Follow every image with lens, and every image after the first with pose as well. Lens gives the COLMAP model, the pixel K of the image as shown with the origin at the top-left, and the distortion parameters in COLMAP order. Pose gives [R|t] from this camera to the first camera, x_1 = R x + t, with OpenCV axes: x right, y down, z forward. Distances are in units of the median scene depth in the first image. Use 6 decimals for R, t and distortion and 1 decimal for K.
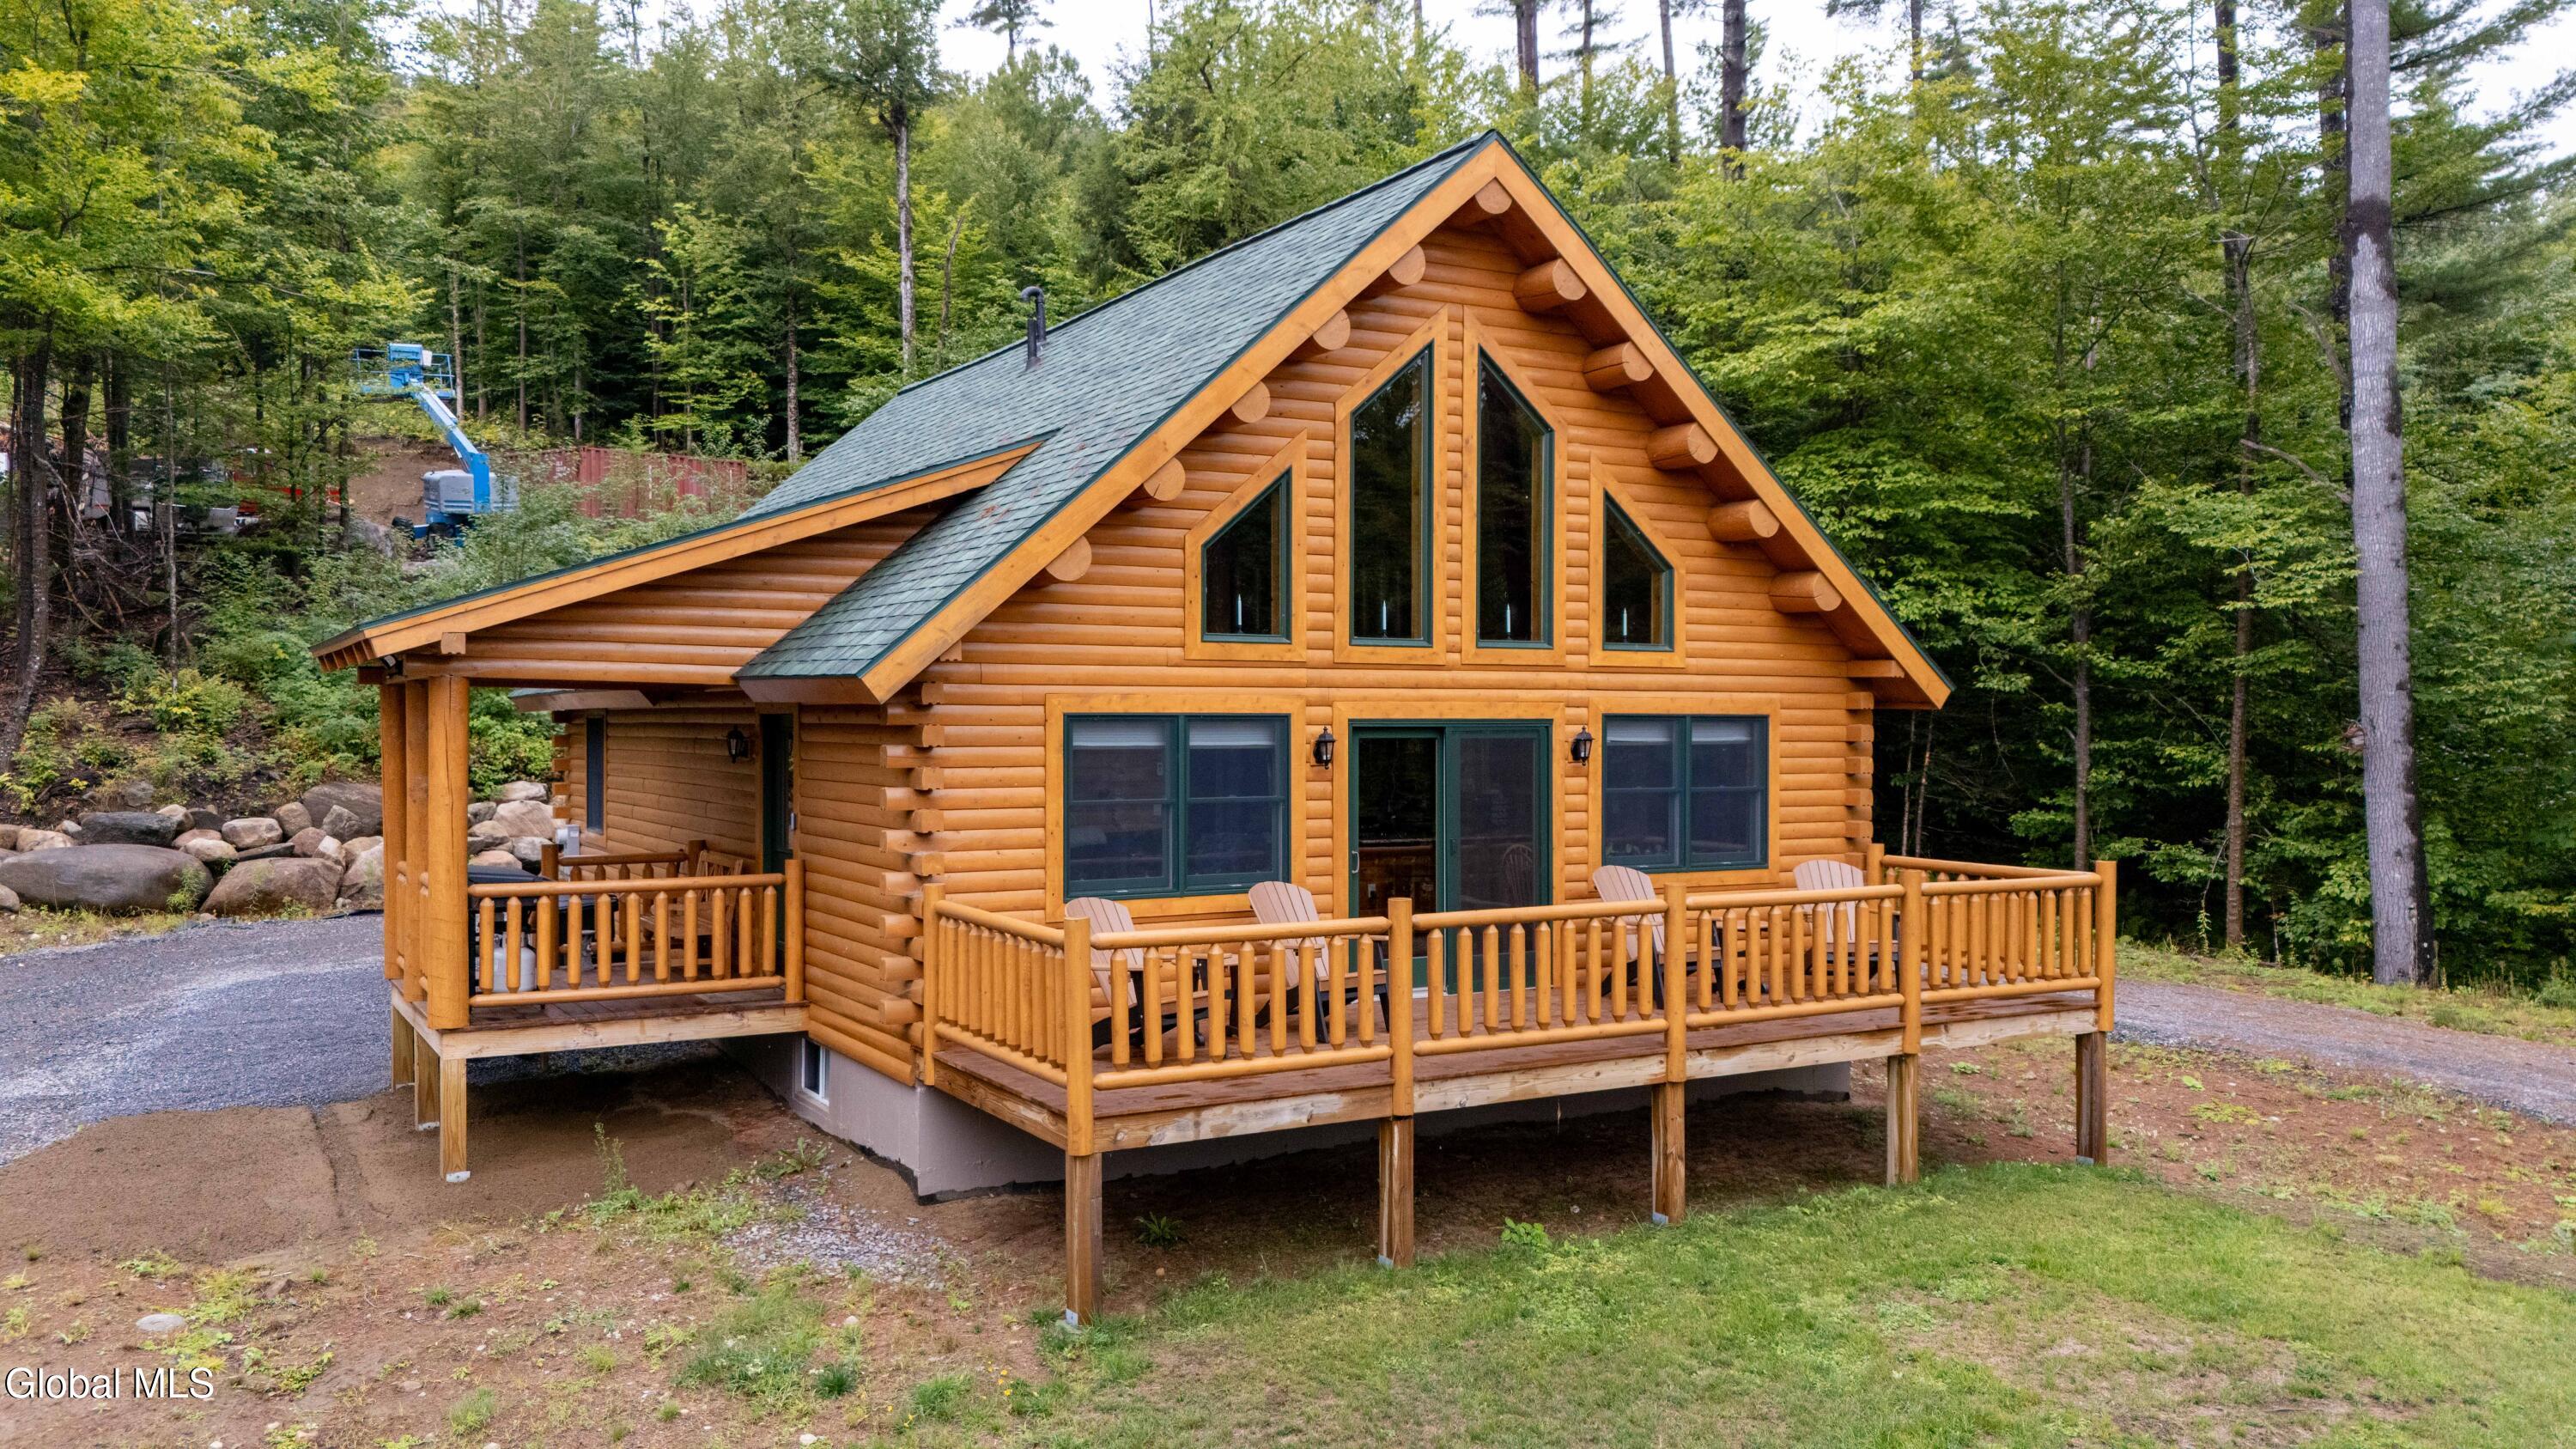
lens RADIAL K [[1931.8, 0, 1288.0], [0, 1931.8, 724.5], [0, 0, 1]] dist [0.087507, -0.101076]
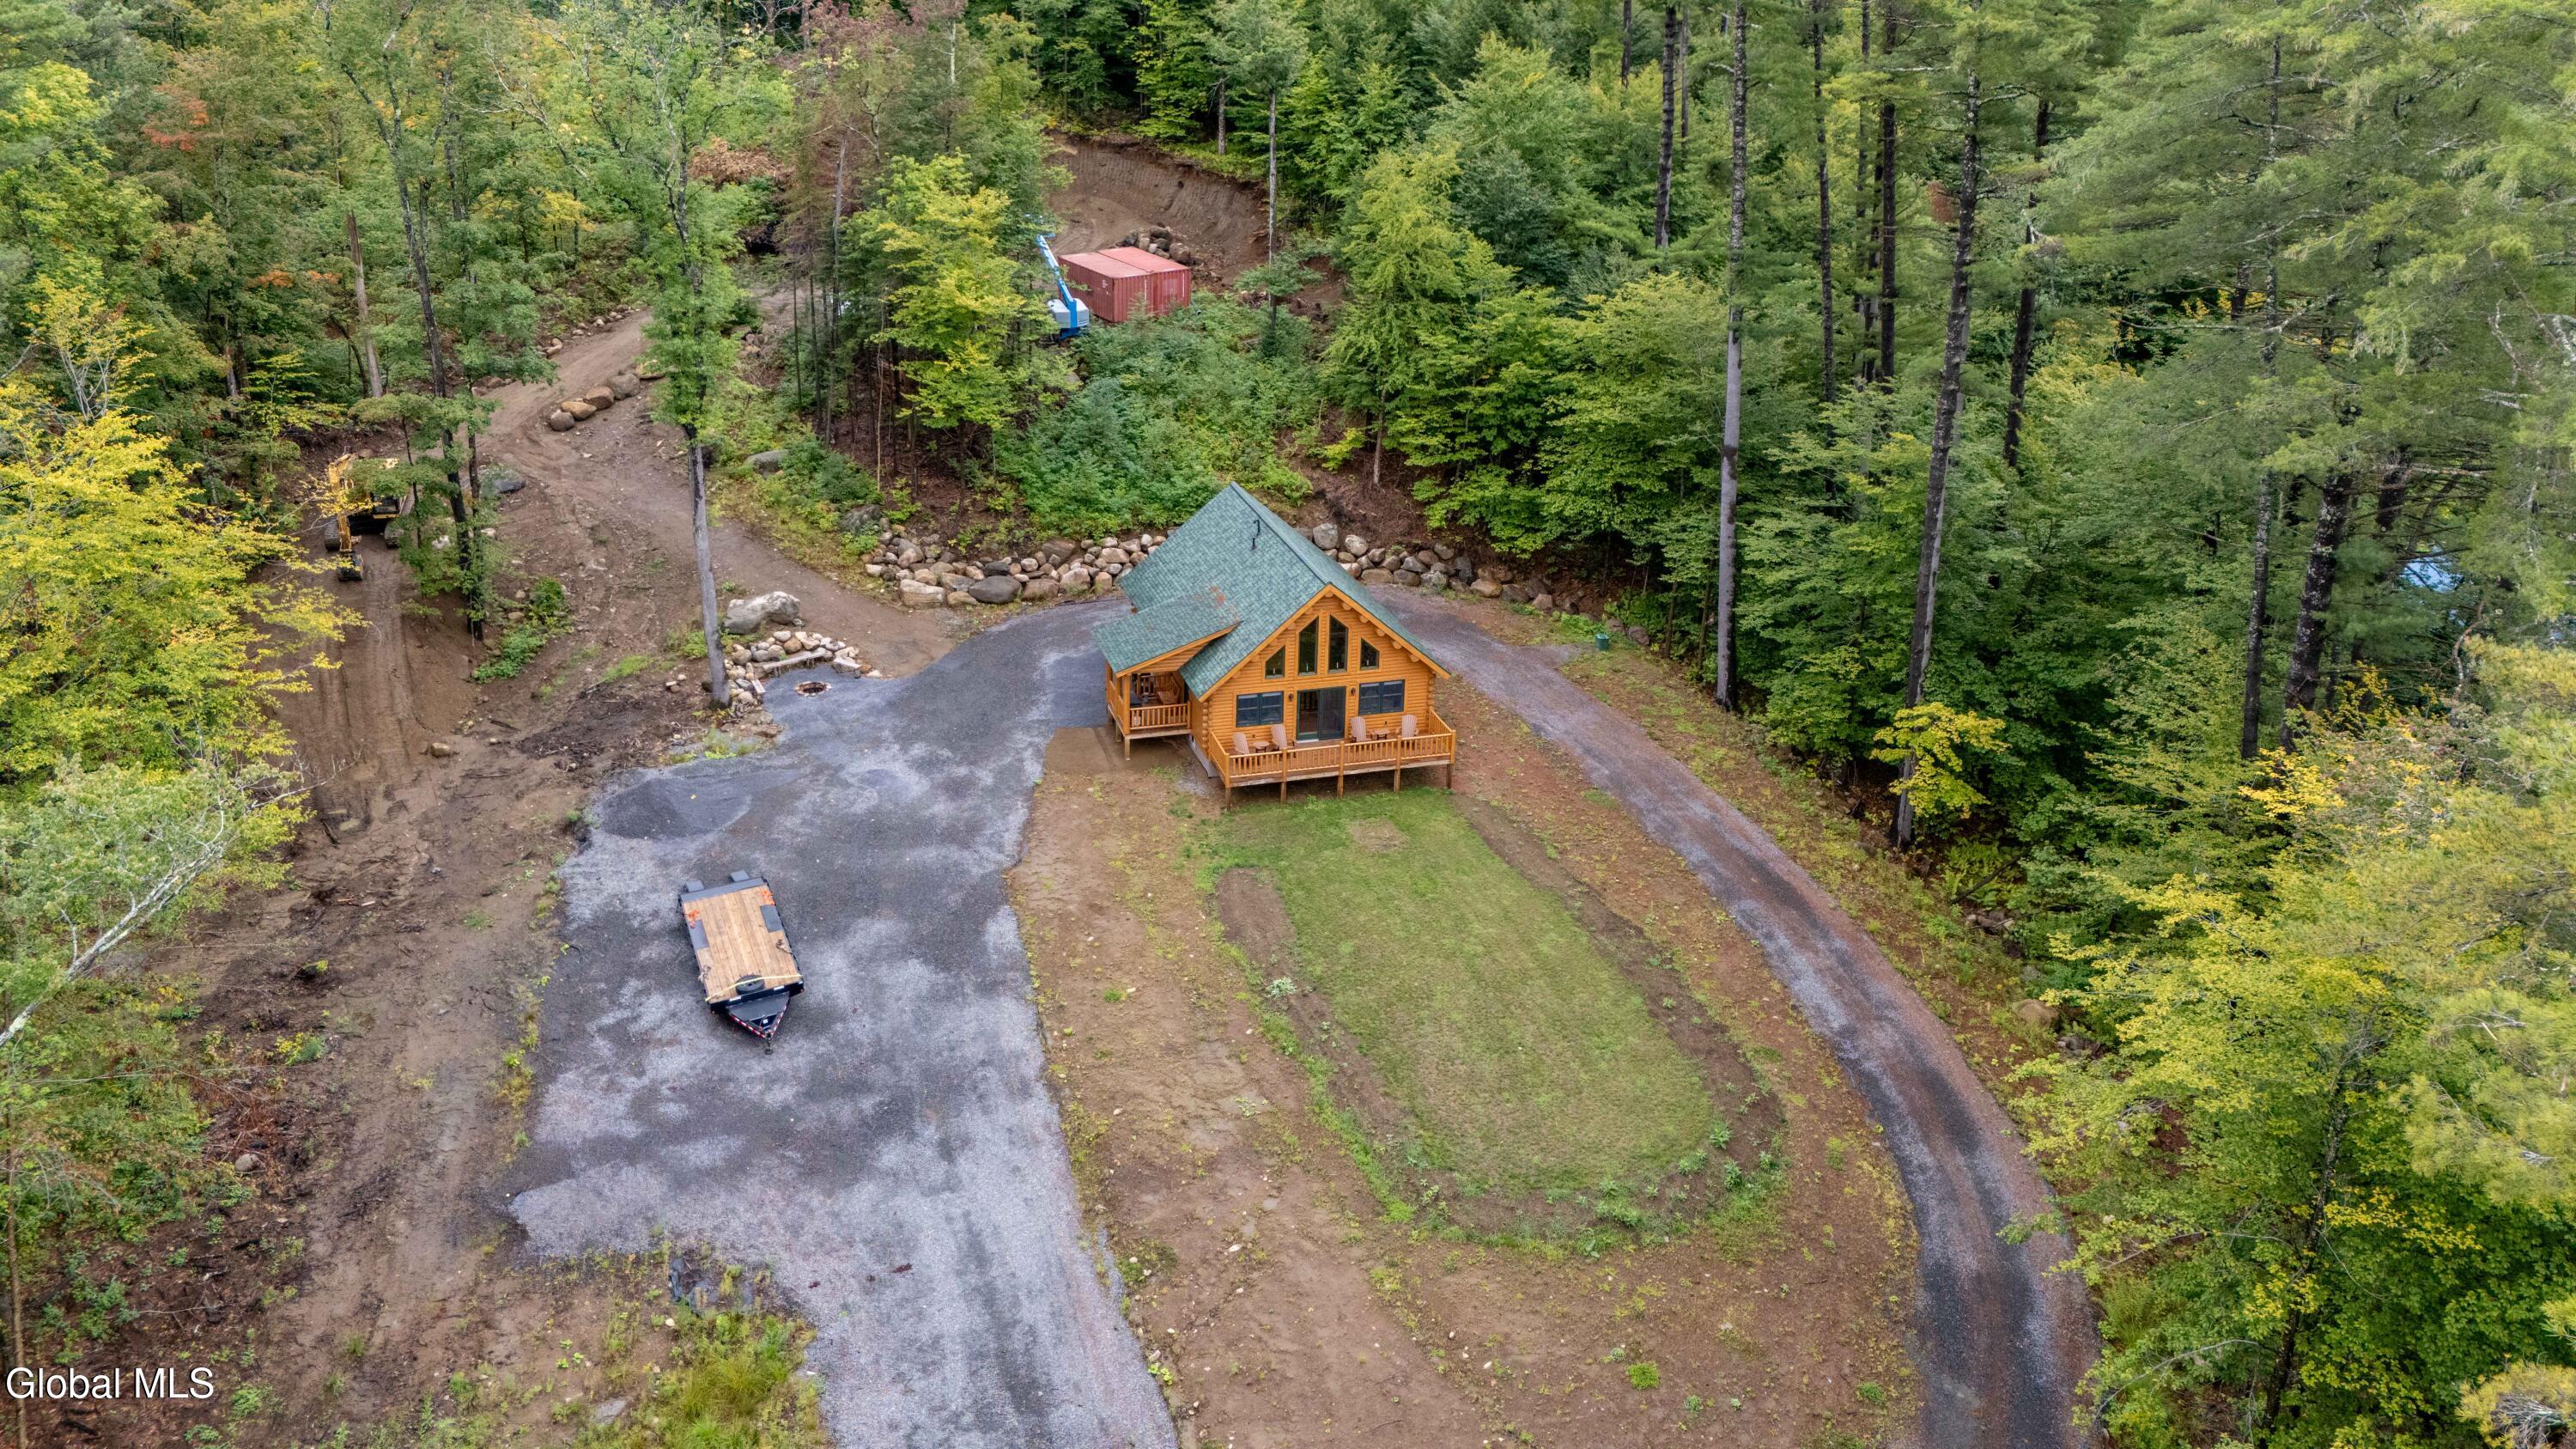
lens RADIAL K [[1928.4, 0, 1297.0], [0, 1928.4, 674.7], [0, 0, 1]] dist [0.084322, -0.106321]
pose [[0.973178, 0.109469, -0.202340, 1.013264], [-0.026853, 0.927573, 0.372676, -1.856846], [0.228481, -0.357247, 0.905633, -3.404424]]
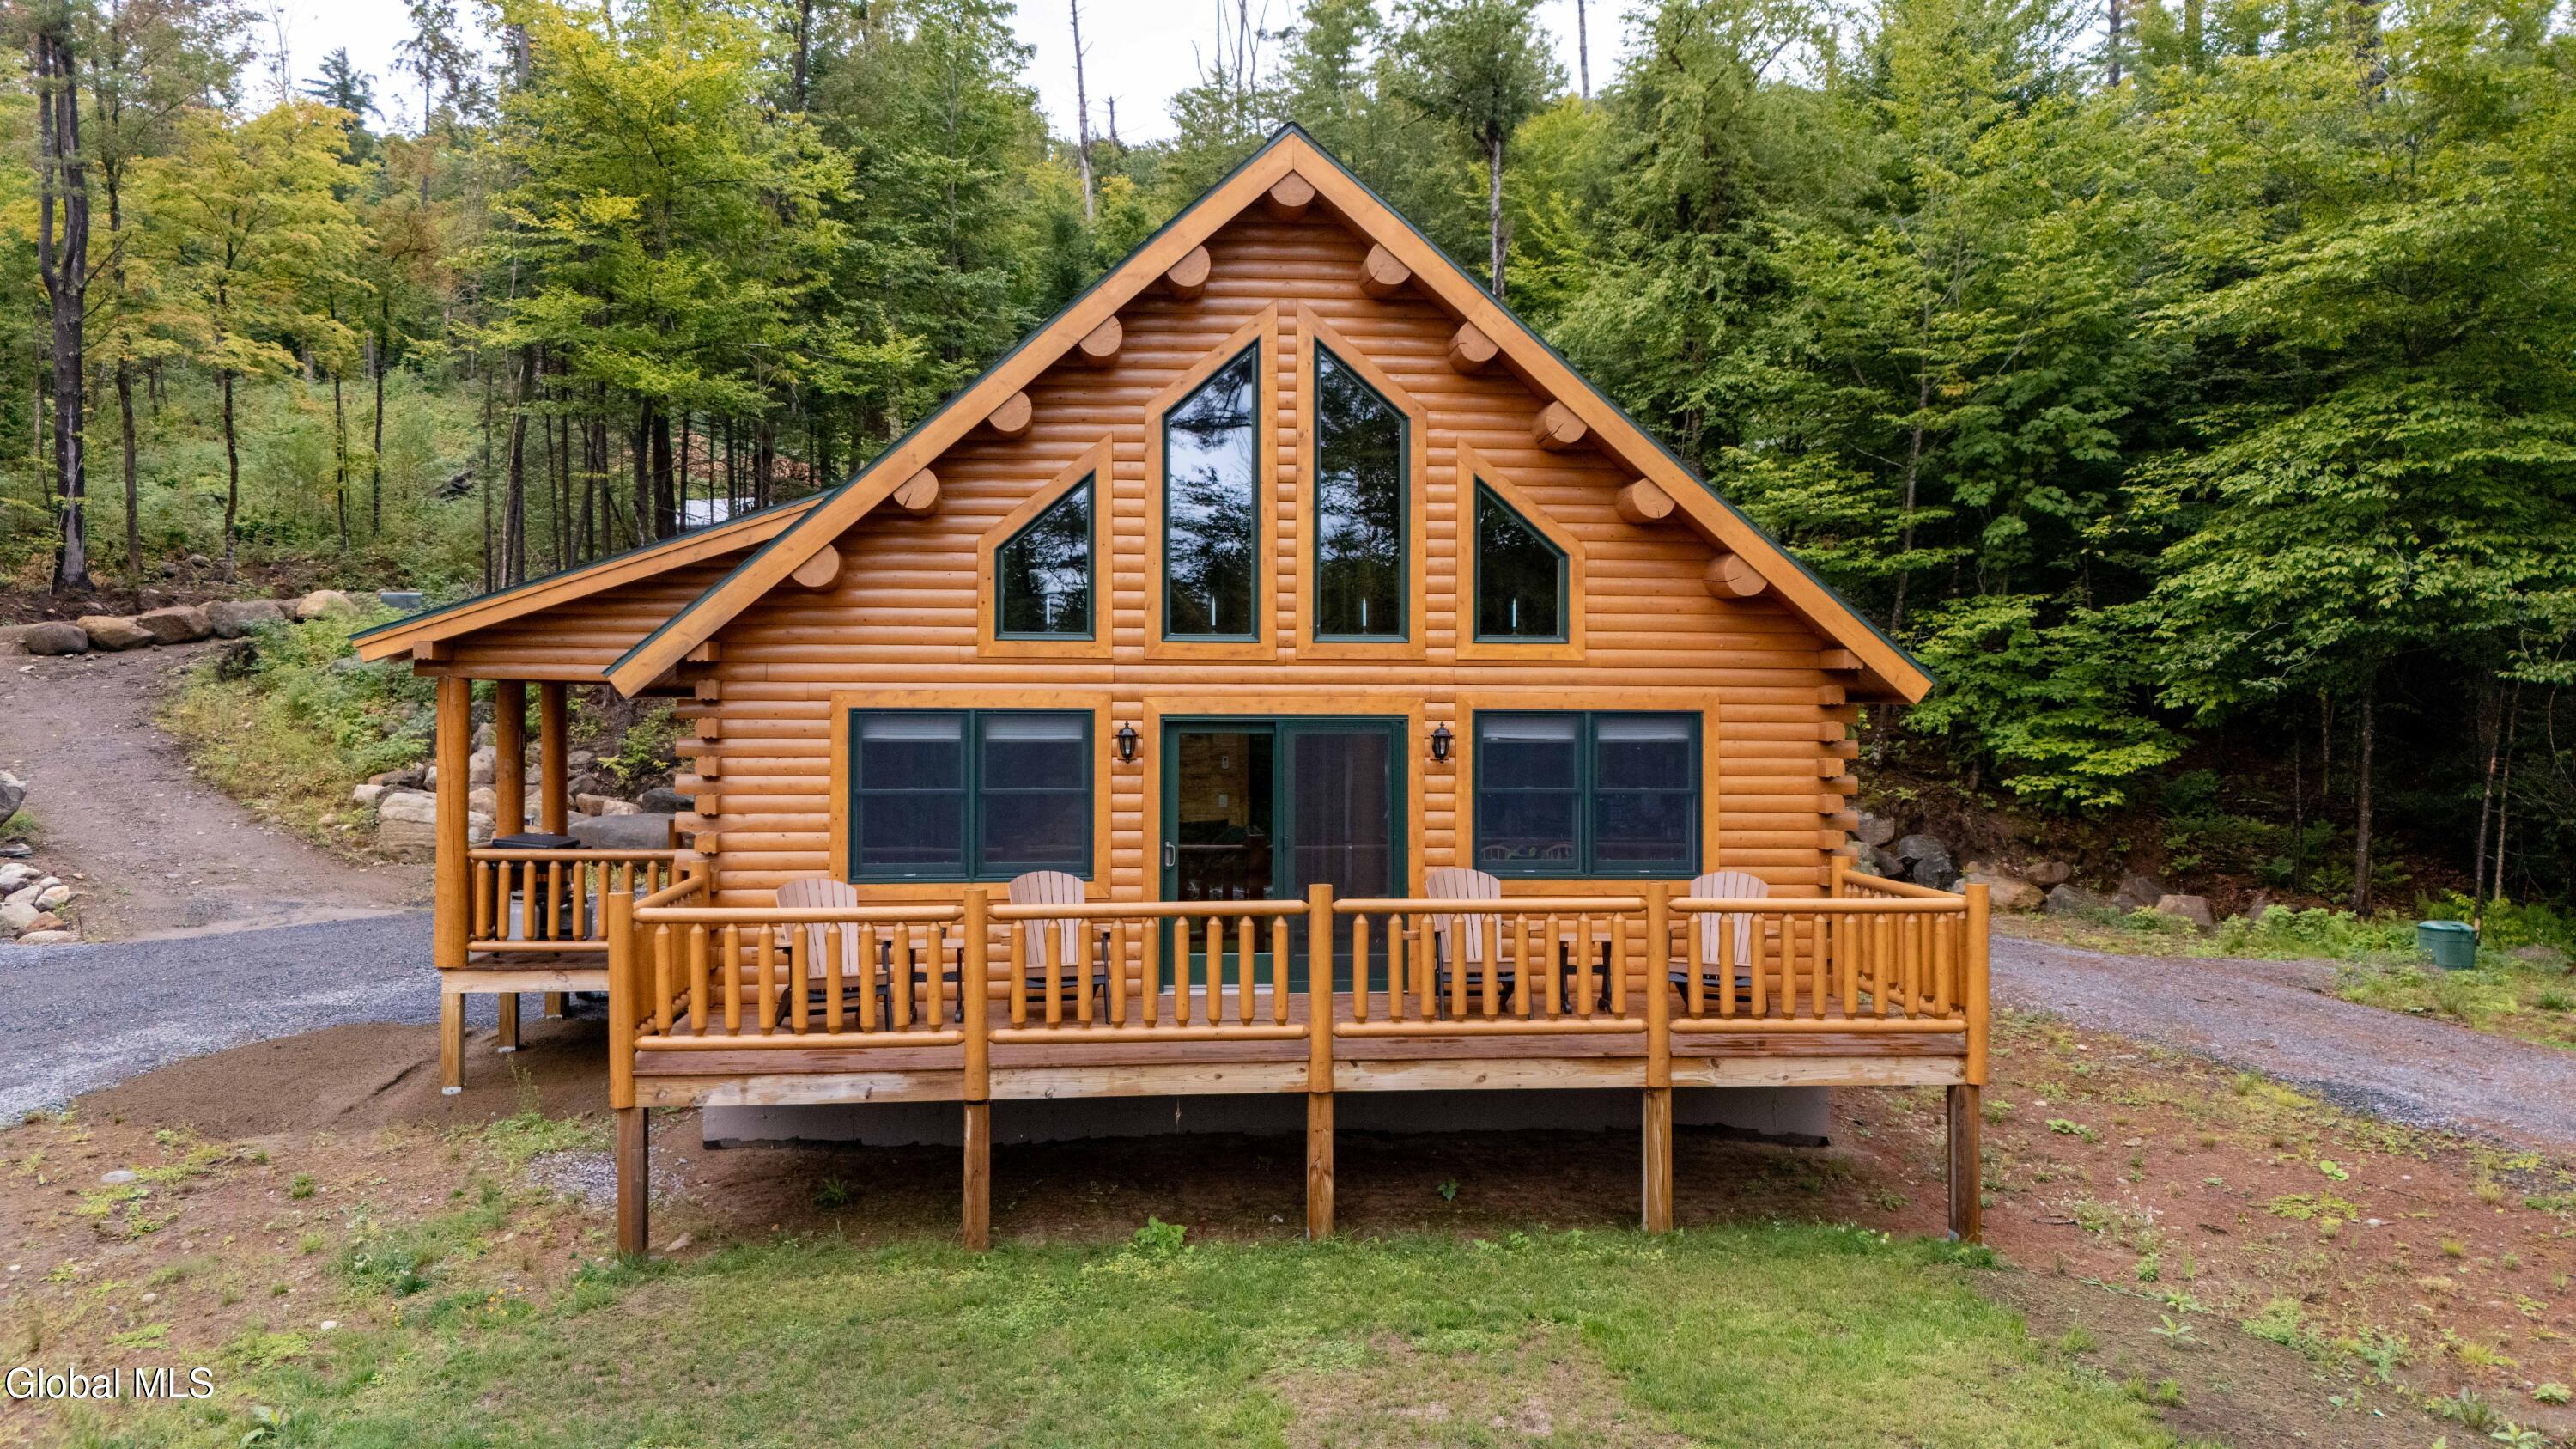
lens RADIAL K [[1928.4, 0, 1297.0], [0, 1928.4, 674.7], [0, 0, 1]] dist [0.084322, -0.106321]
pose [[0.908230, -0.006007, -0.418429, 0.521118], [-0.003428, 0.999757, -0.021793, -0.001626], [0.418458, 0.021227, 0.907988, 0.108152]]
